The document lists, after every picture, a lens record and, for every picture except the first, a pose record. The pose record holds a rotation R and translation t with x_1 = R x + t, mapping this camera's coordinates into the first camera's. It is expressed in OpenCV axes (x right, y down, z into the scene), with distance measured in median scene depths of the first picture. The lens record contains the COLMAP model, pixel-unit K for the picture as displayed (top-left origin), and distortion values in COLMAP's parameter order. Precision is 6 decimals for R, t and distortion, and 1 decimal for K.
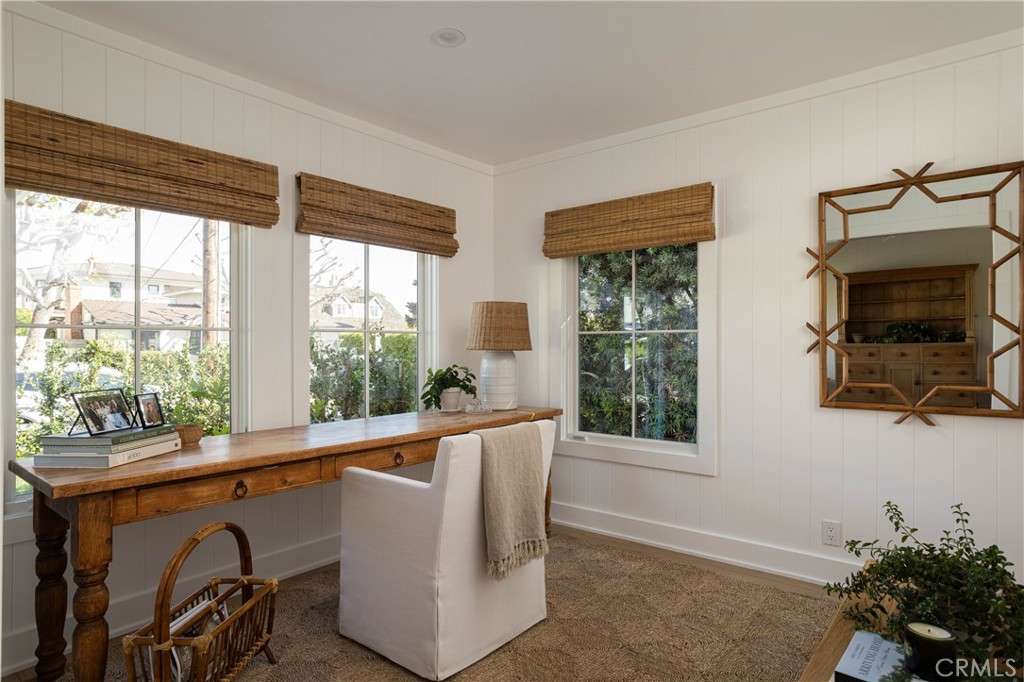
lens RADIAL K [[571.0, 0, 505.1], [0, 571.0, 341.0], [0, 0, 1]] dist [-0.037186, 0.018021]
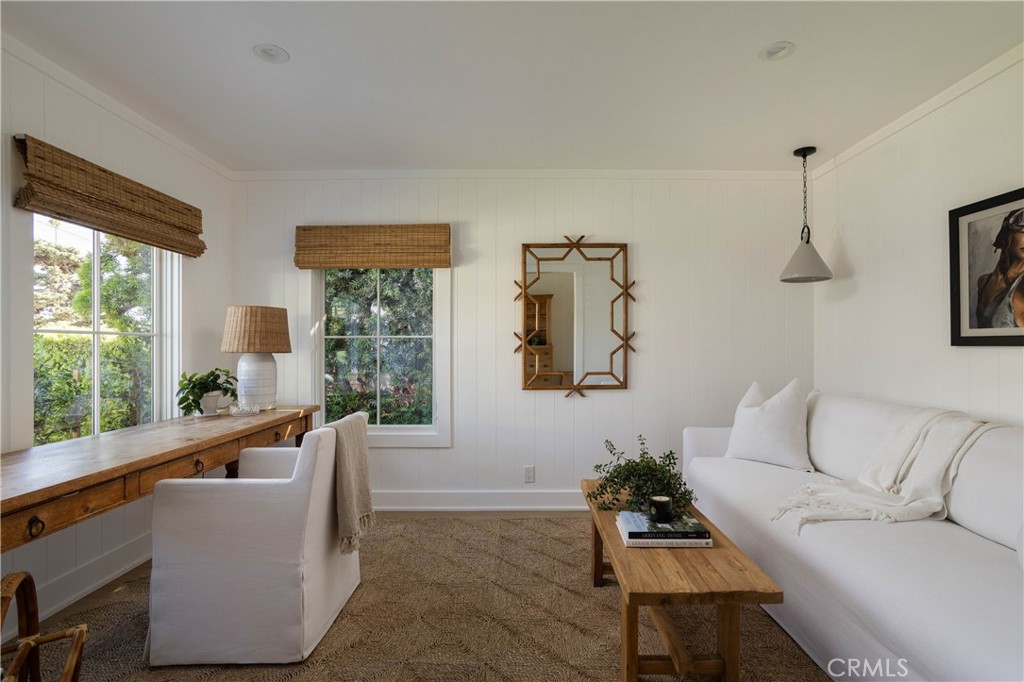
lens RADIAL K [[496.3, 0, 518.2], [0, 496.3, 342.7], [0, 0, 1]] dist [-0.020623, 0.008826]
pose [[0.769988, 0.003816, 0.638047, -0.253486], [-0.001532, 0.999990, -0.004131, 0.000436], [-0.638056, 0.002204, 0.769986, 0.010390]]
